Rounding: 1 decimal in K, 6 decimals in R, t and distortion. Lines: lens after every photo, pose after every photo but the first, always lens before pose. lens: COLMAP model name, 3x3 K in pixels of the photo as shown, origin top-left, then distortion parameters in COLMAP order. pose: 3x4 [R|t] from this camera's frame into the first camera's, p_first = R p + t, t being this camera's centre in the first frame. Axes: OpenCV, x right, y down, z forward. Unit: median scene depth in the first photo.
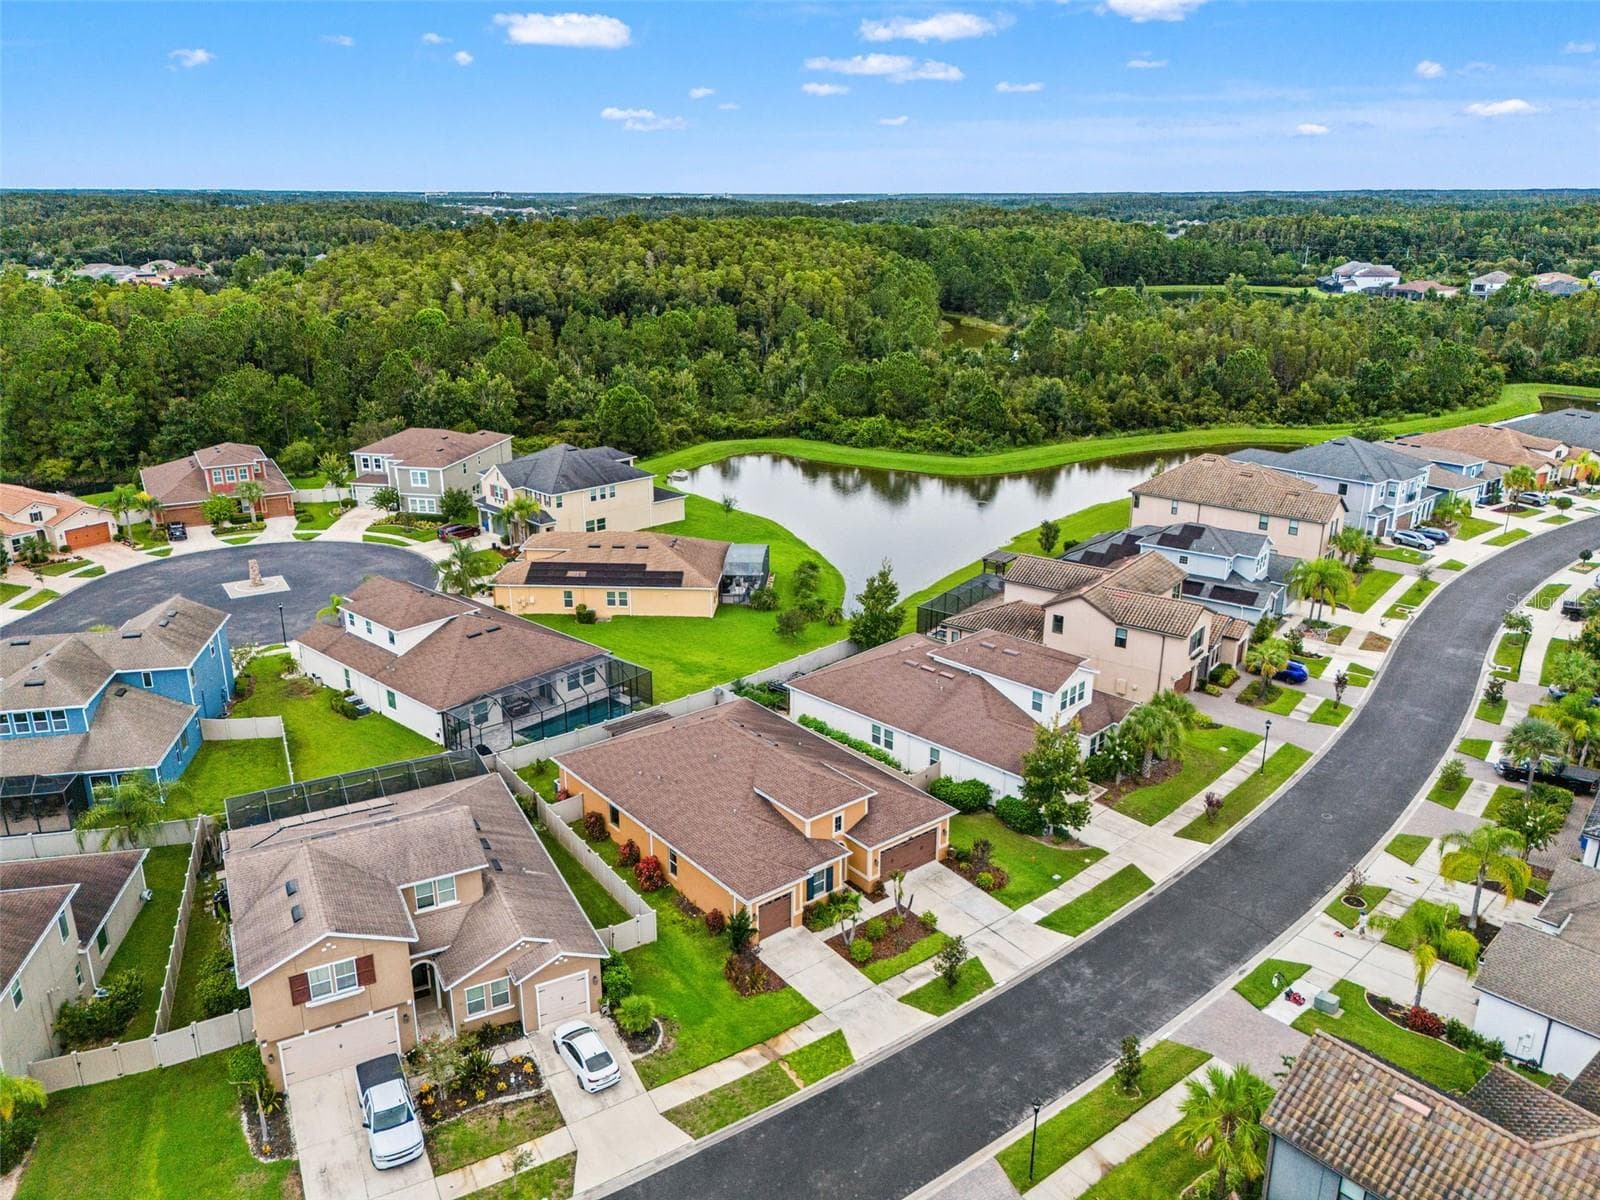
lens RADIAL K [[1165.9, 0, 794.3], [0, 1165.9, 646.2], [0, 0, 1]] dist [0.100678, -0.112319]
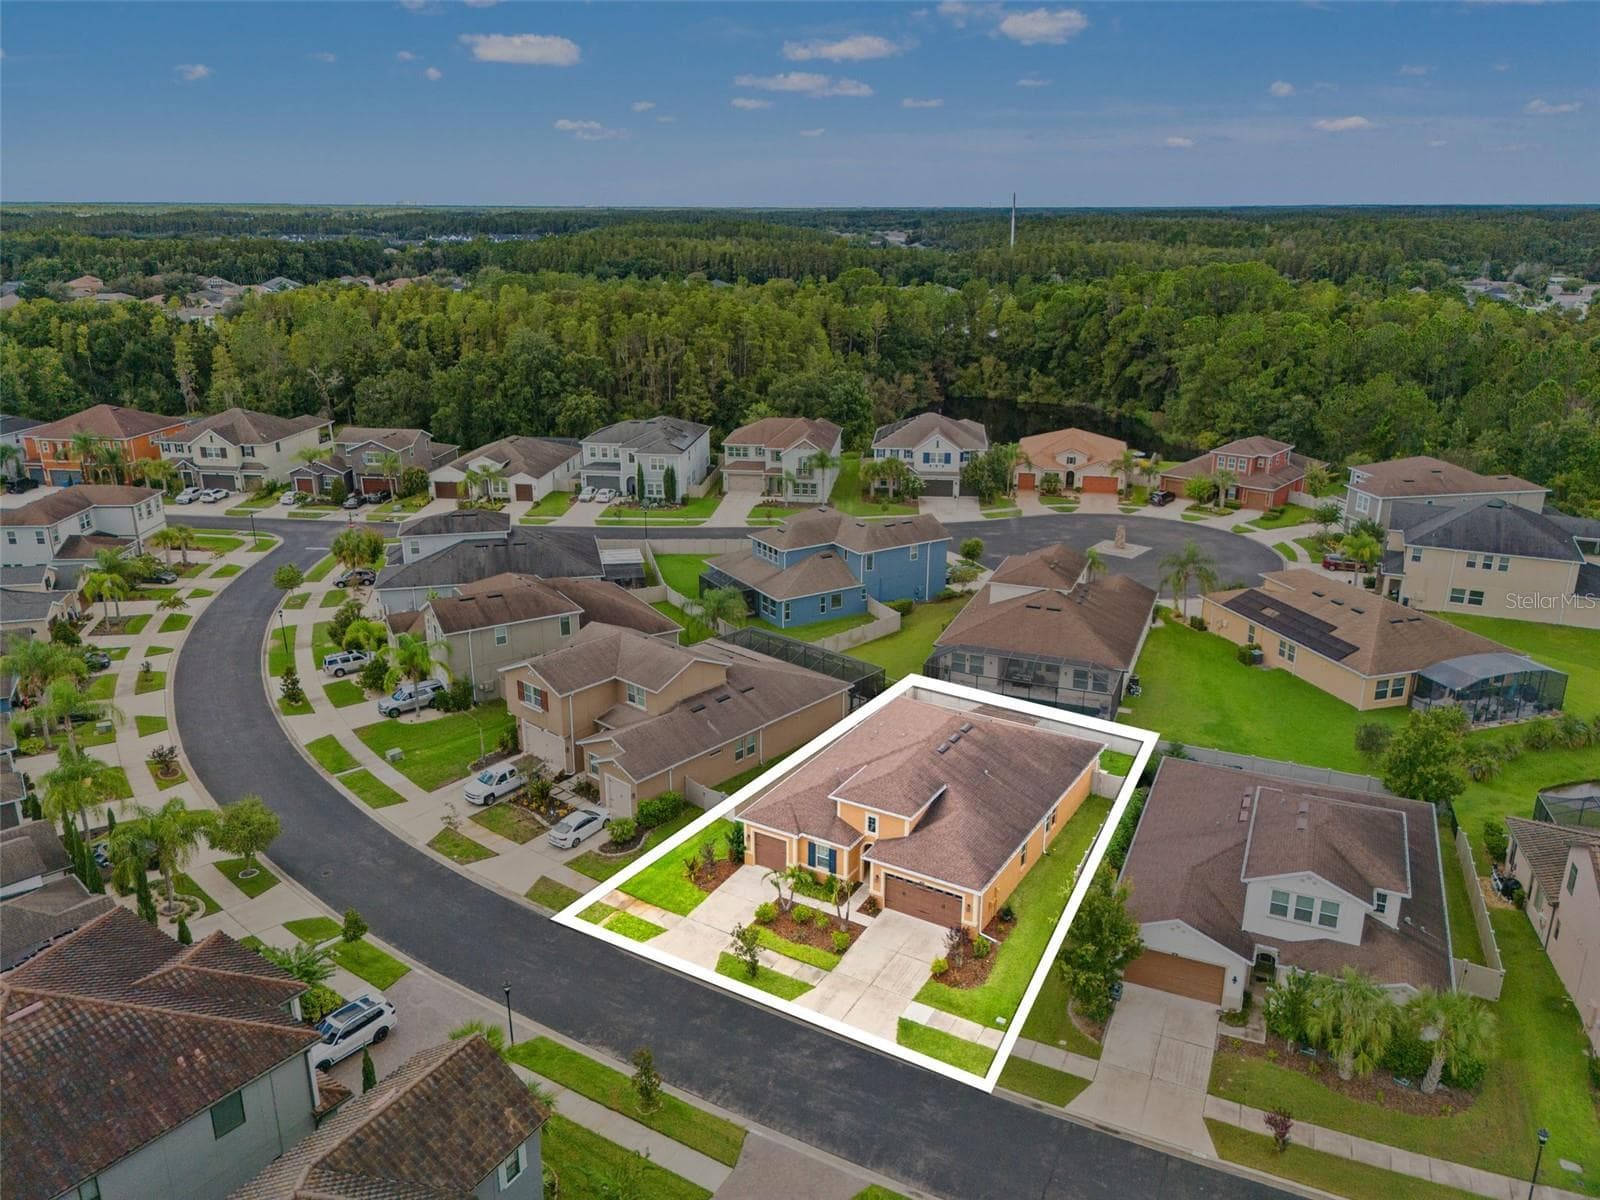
lens RADIAL K [[1166.4, 0, 808.0], [0, 1166.4, 637.6], [0, 0, 1]] dist [0.107616, -0.115217]
pose [[0.359202, 0.325138, -0.874791, 0.505142], [-0.340608, 0.918365, 0.201475, -0.107675], [0.868884, 0.225590, 0.440623, 0.279963]]
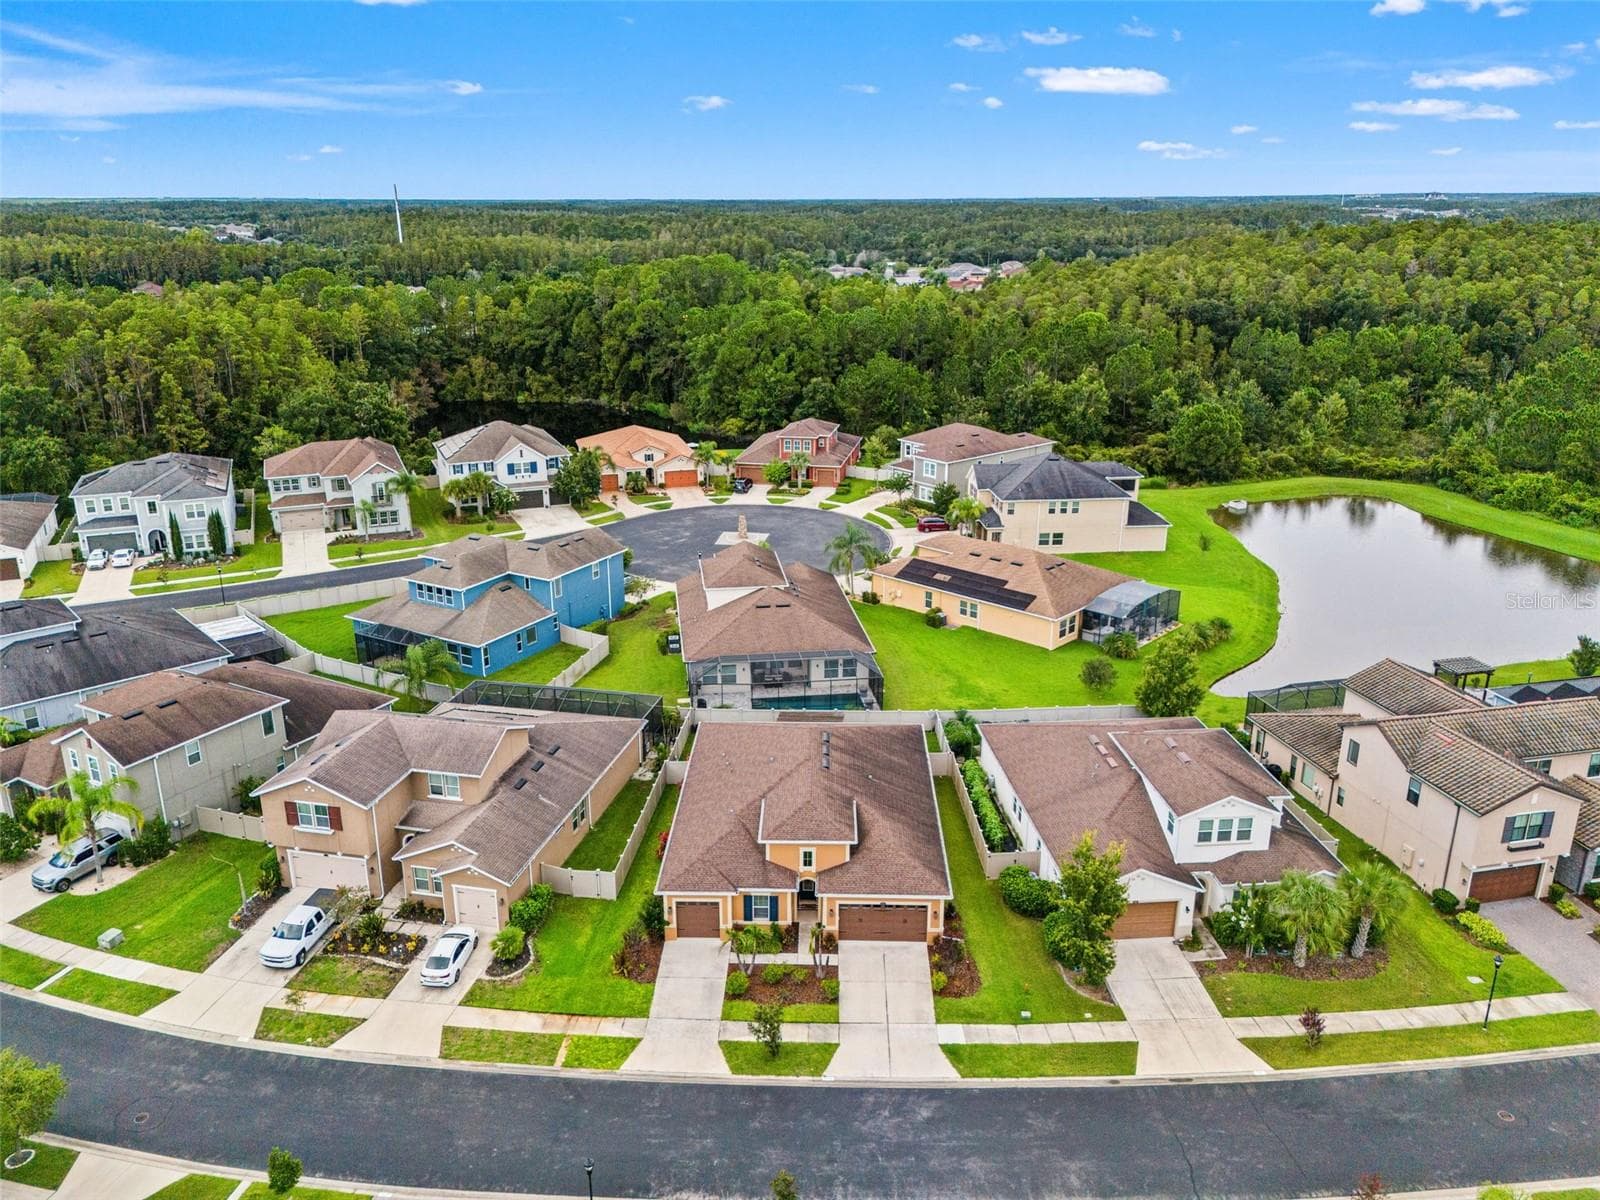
lens RADIAL K [[1165.9, 0, 794.3], [0, 1165.9, 646.2], [0, 0, 1]] dist [0.100678, -0.112319]
pose [[0.764537, 0.229312, -0.602411, 0.335658], [-0.231041, 0.969971, 0.076006, -0.051290], [0.601750, 0.081072, 0.794559, 0.131951]]
